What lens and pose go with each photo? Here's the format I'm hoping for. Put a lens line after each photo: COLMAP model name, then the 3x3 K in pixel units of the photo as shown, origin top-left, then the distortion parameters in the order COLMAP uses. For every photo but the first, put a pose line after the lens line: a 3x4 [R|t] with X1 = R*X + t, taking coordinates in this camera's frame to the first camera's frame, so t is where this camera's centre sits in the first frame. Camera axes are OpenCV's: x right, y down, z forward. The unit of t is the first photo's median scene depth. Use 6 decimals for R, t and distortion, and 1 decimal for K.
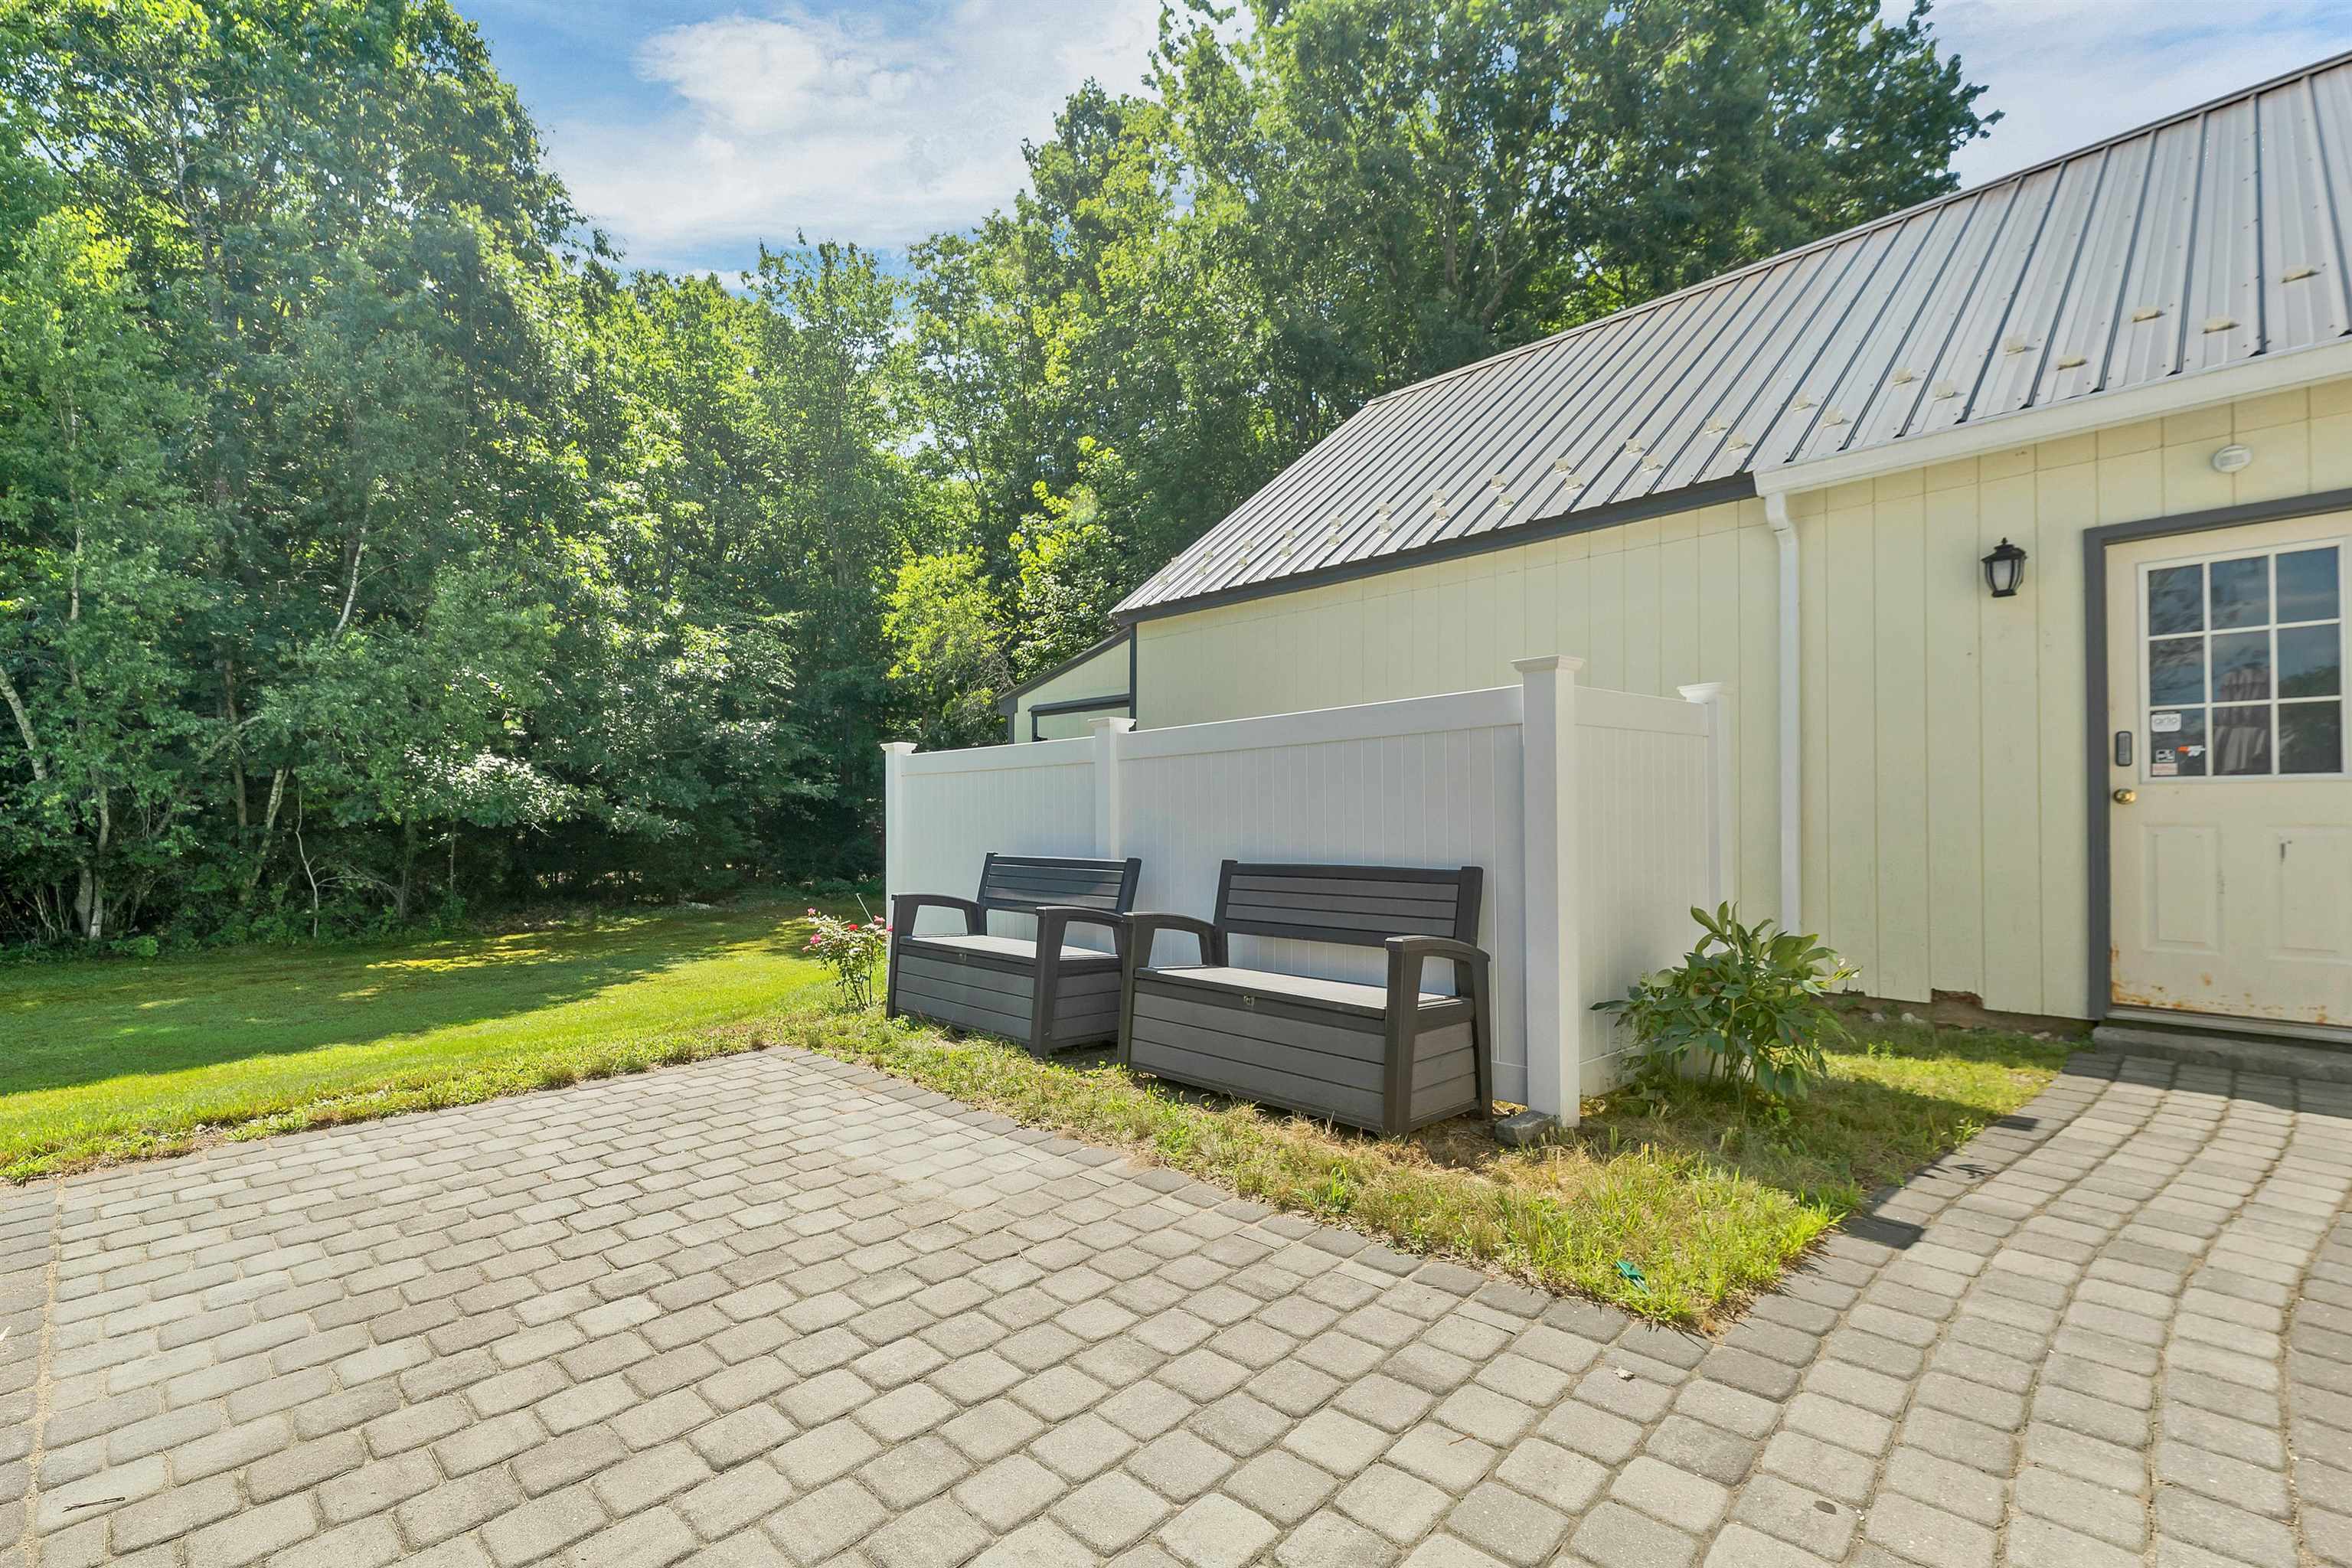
lens RADIAL K [[1000.8, 0, 1166.7], [0, 1000.8, 793.2], [0, 0, 1]] dist [0.012180, 0.000247]
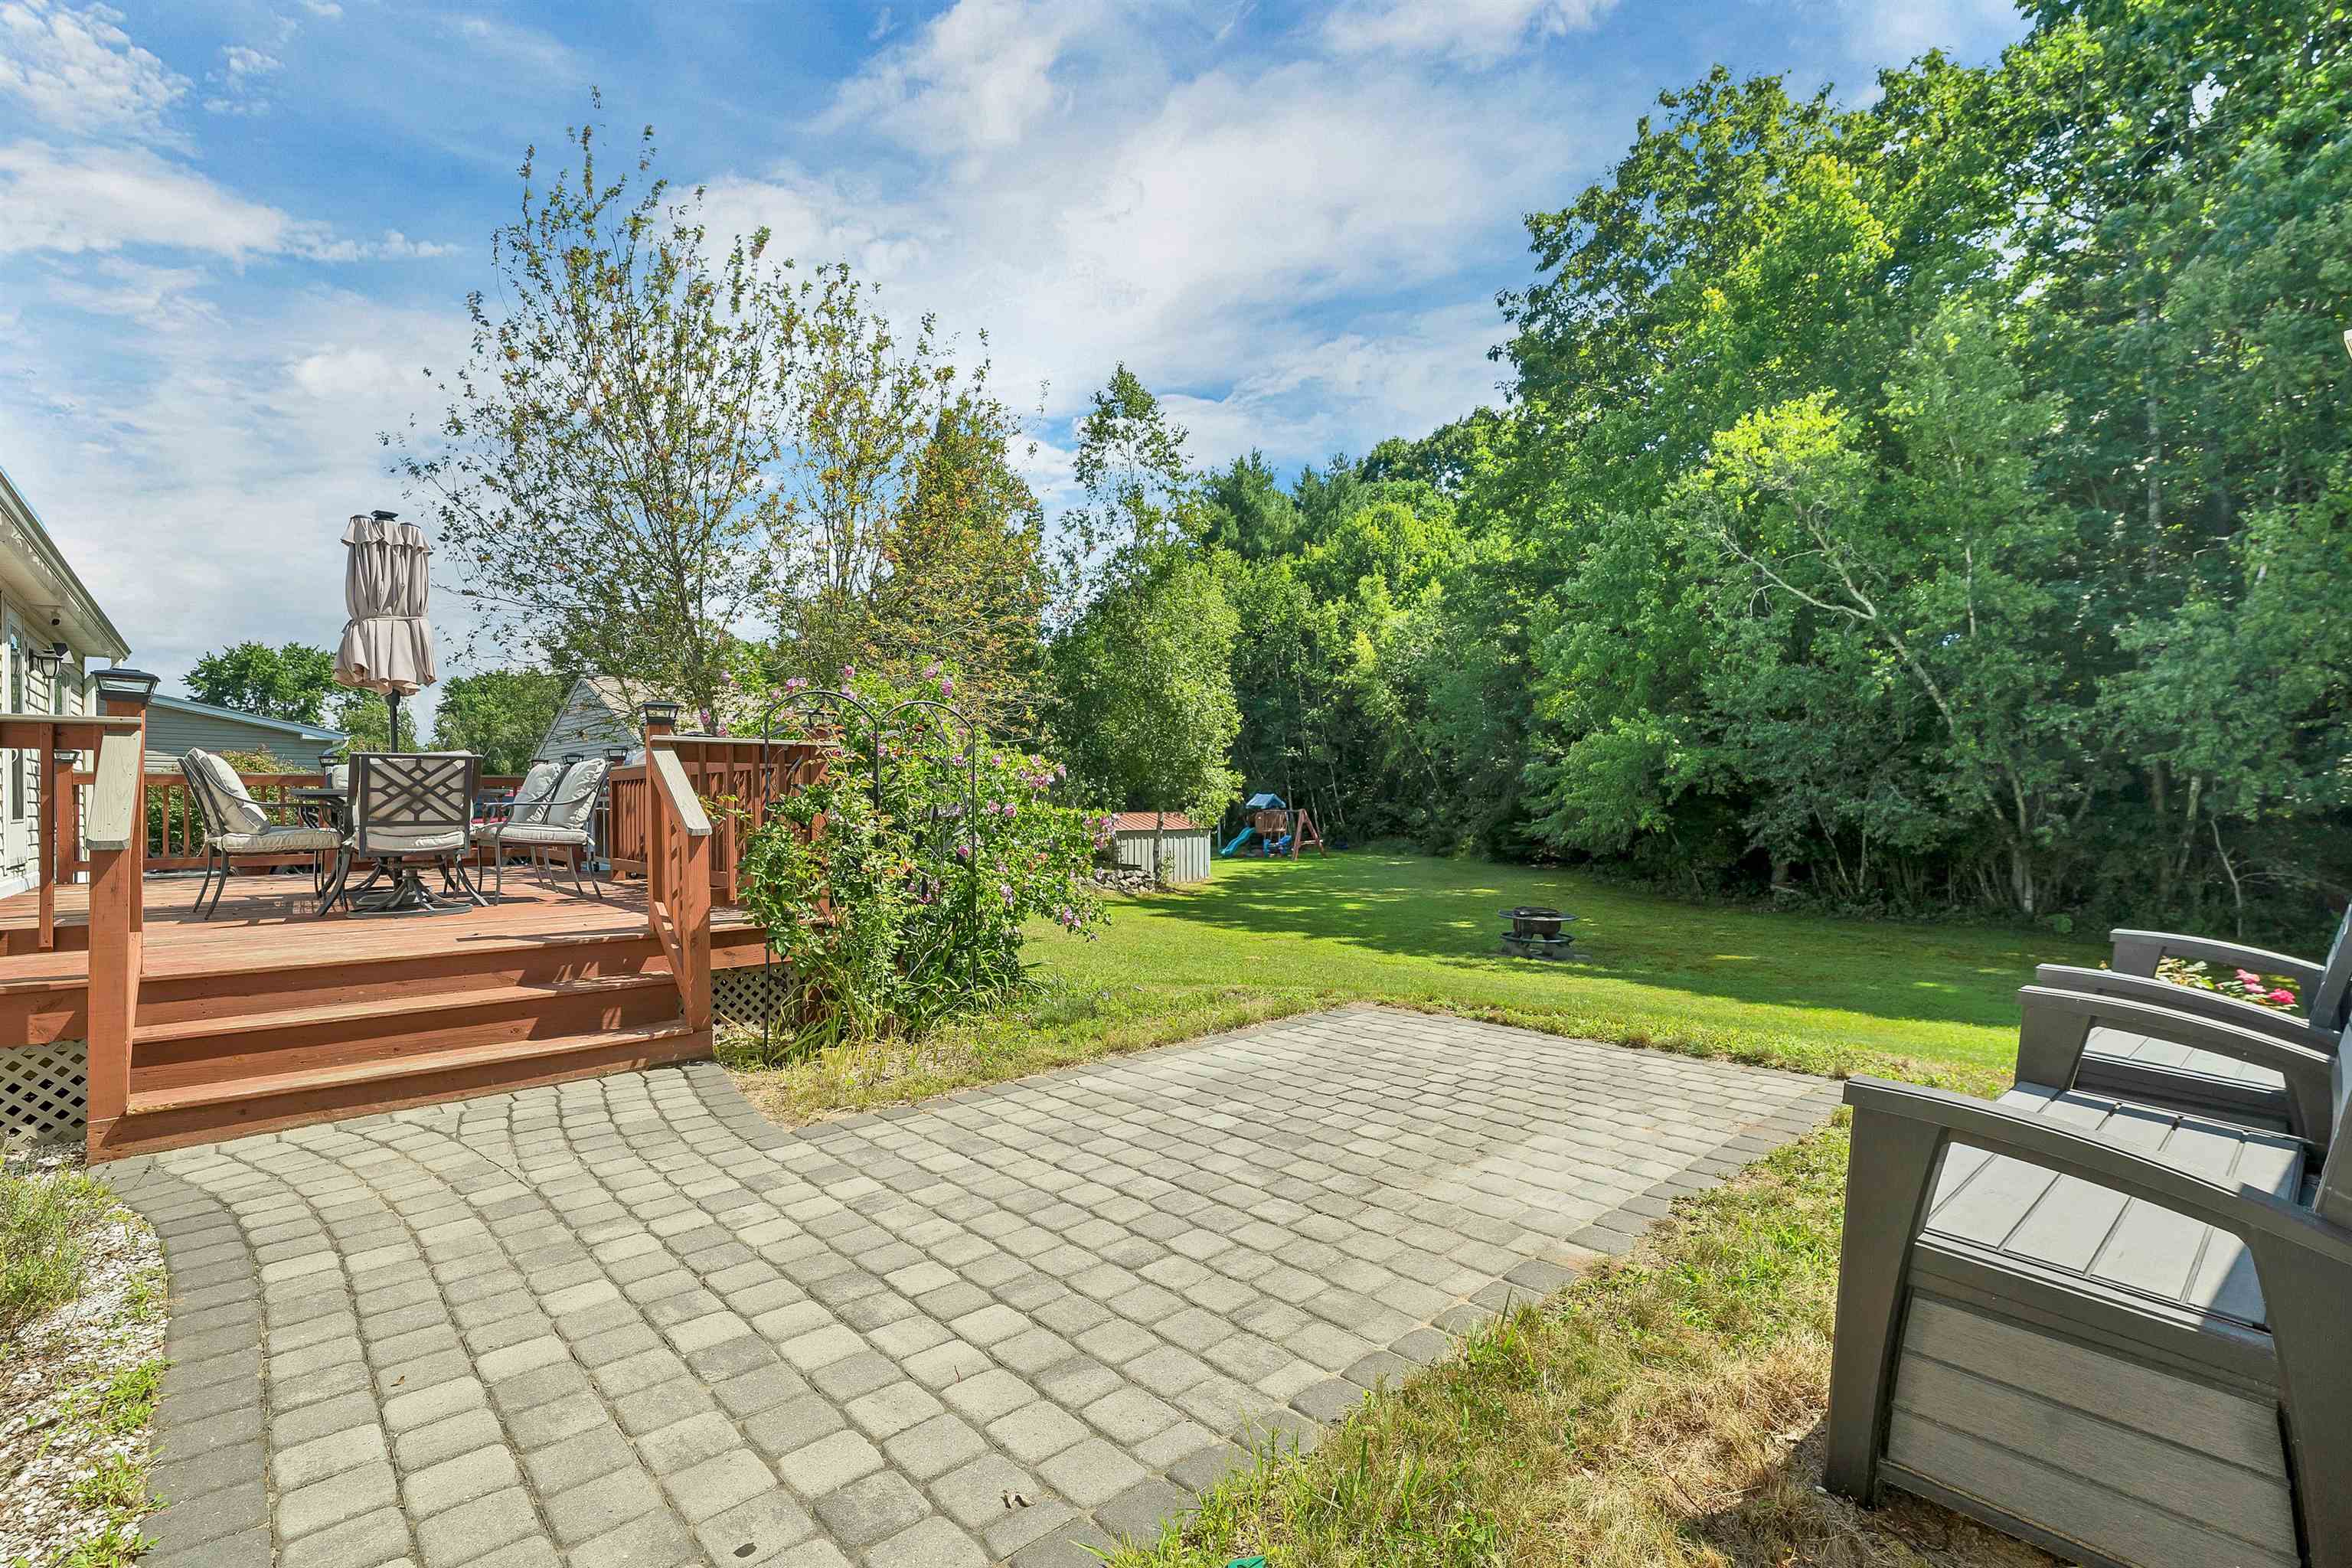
lens RADIAL K [[1000.8, 0, 1171.7], [0, 1000.8, 806.4], [0, 0, 1]] dist [0.012180, 0.000247]
pose [[-0.043140, 0.000792, -0.999069, 1.030542], [0.027977, 0.999608, -0.000416, 0.001192], [0.998677, -0.027968, -0.043145, 0.945956]]
